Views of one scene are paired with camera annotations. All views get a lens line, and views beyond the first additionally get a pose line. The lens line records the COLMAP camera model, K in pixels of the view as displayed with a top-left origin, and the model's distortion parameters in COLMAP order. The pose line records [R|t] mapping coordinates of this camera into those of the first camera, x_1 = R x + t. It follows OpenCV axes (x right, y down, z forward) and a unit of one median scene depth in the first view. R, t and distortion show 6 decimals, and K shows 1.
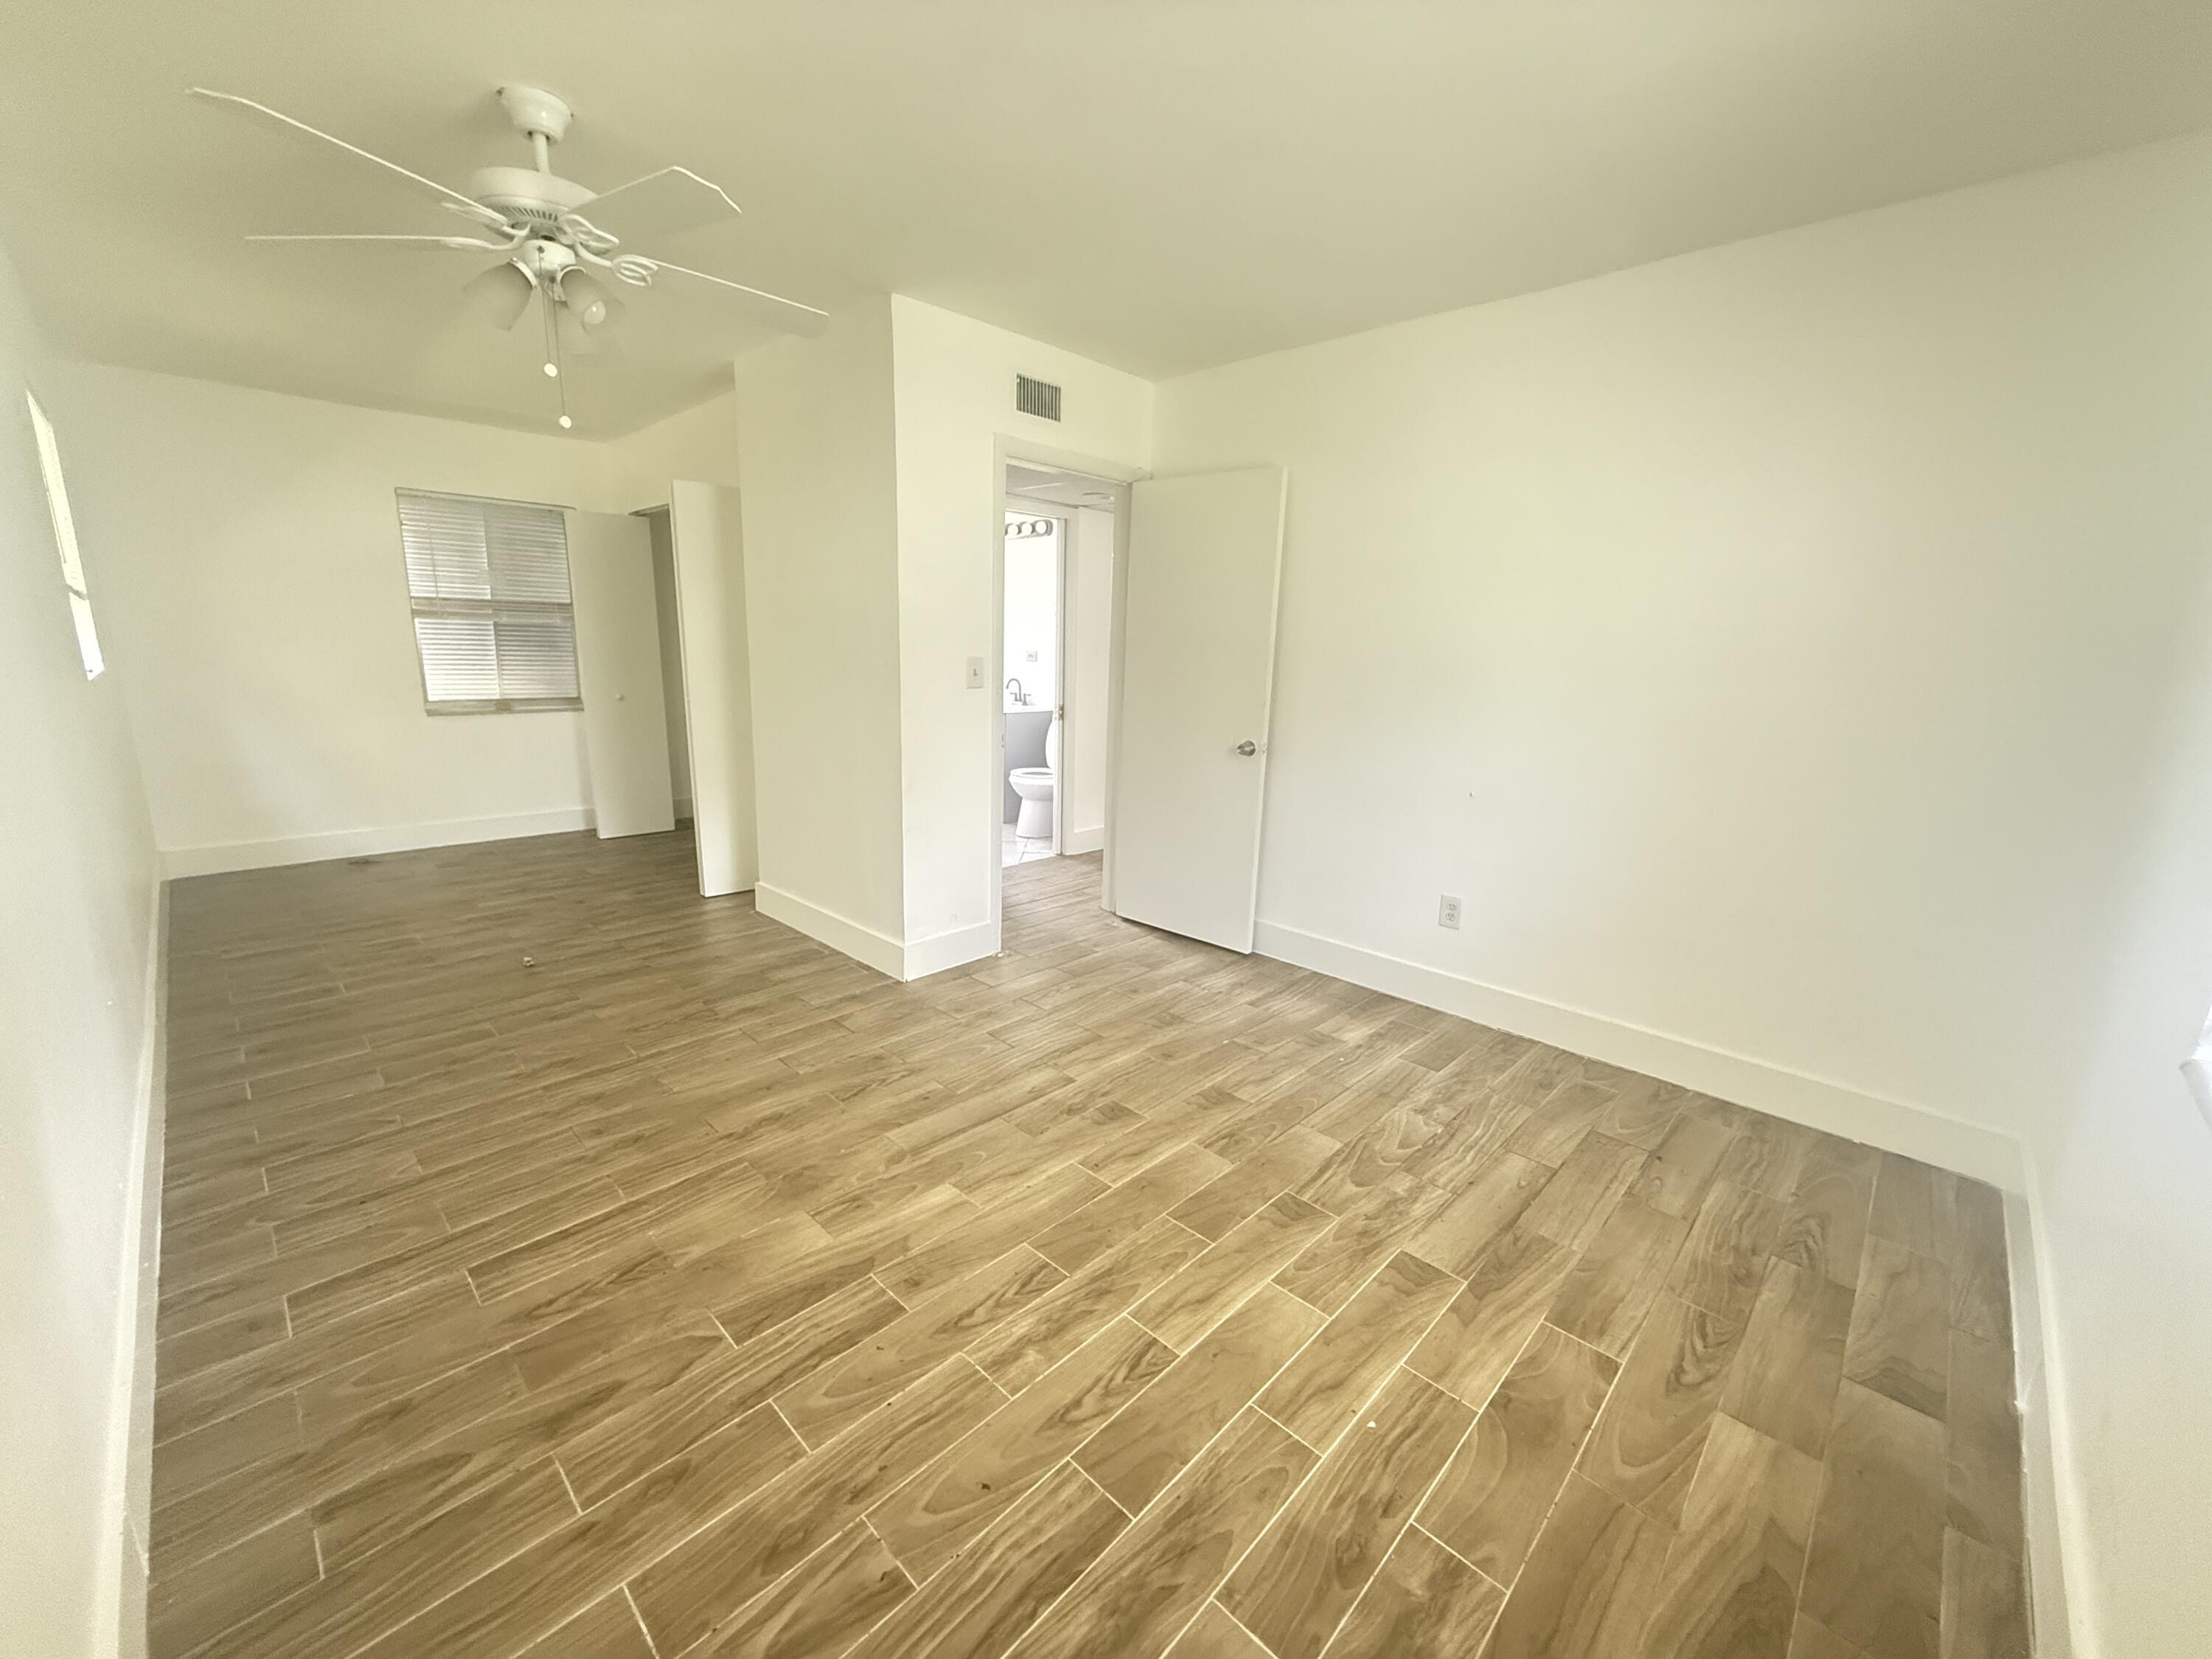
lens RADIAL K [[882.2, 0, 1105.1], [0, 882.2, 828.5], [0, 0, 1]] dist [0.000264, 0.000000]
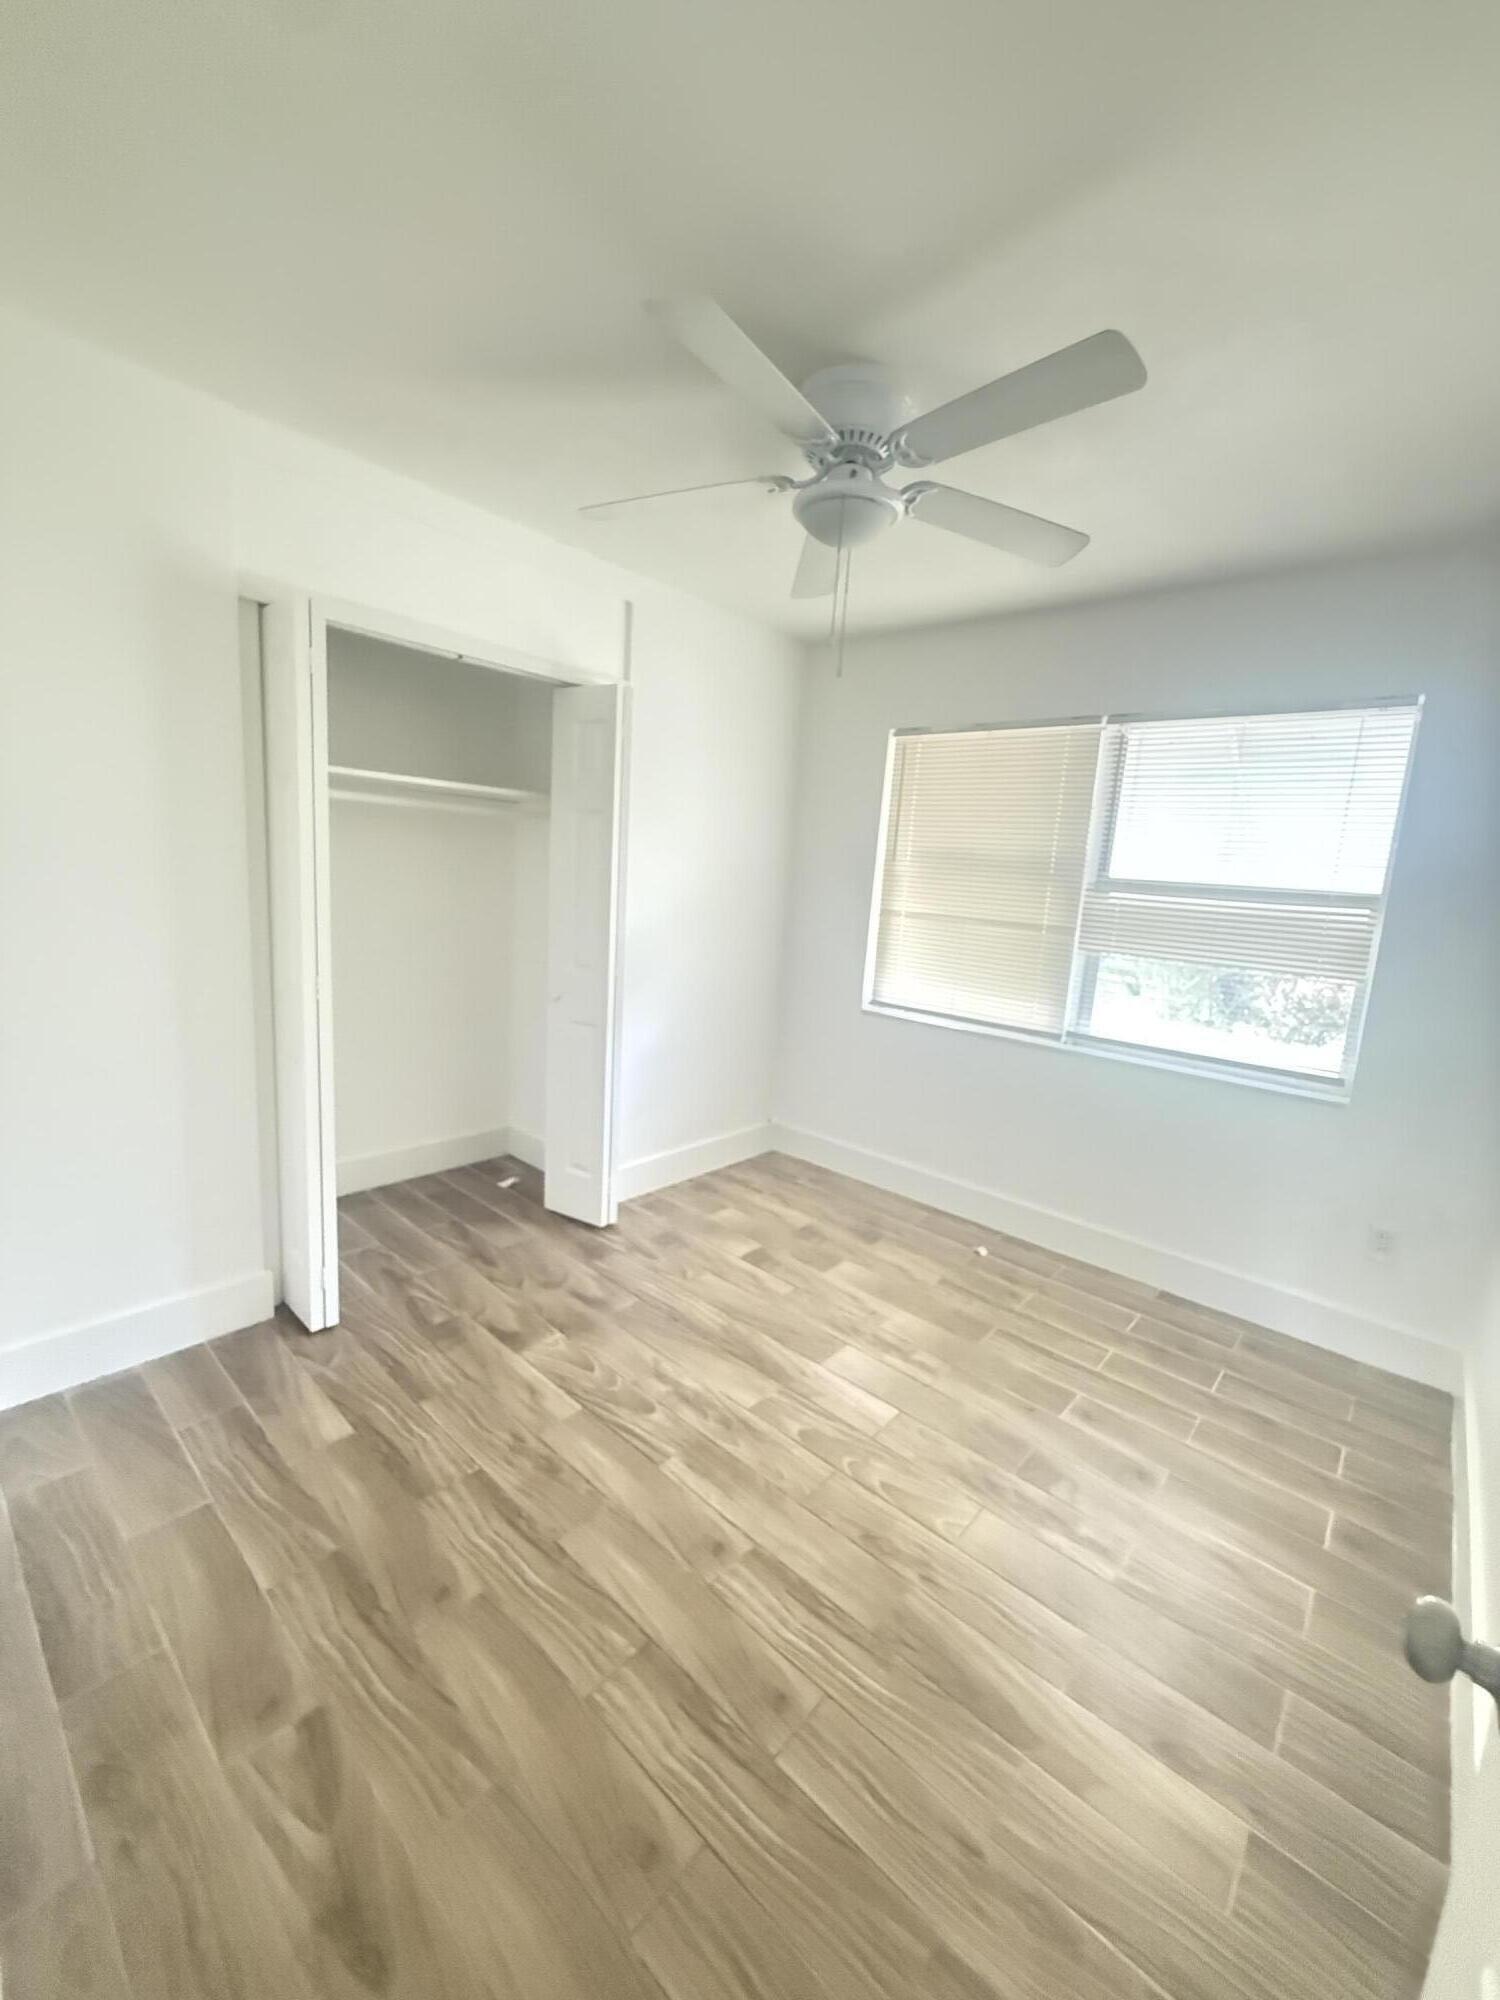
lens RADIAL K [[797.7, 0, 751.1], [0, 797.7, 1000.3], [0, 0, 1]] dist [0.000264, 0.000000]
pose [[-0.047089, -0.190862, 0.980487, -0.885063], [0.144654, 0.969926, 0.195753, -0.231685], [-0.988361, 0.151049, -0.018064, 0.794867]]
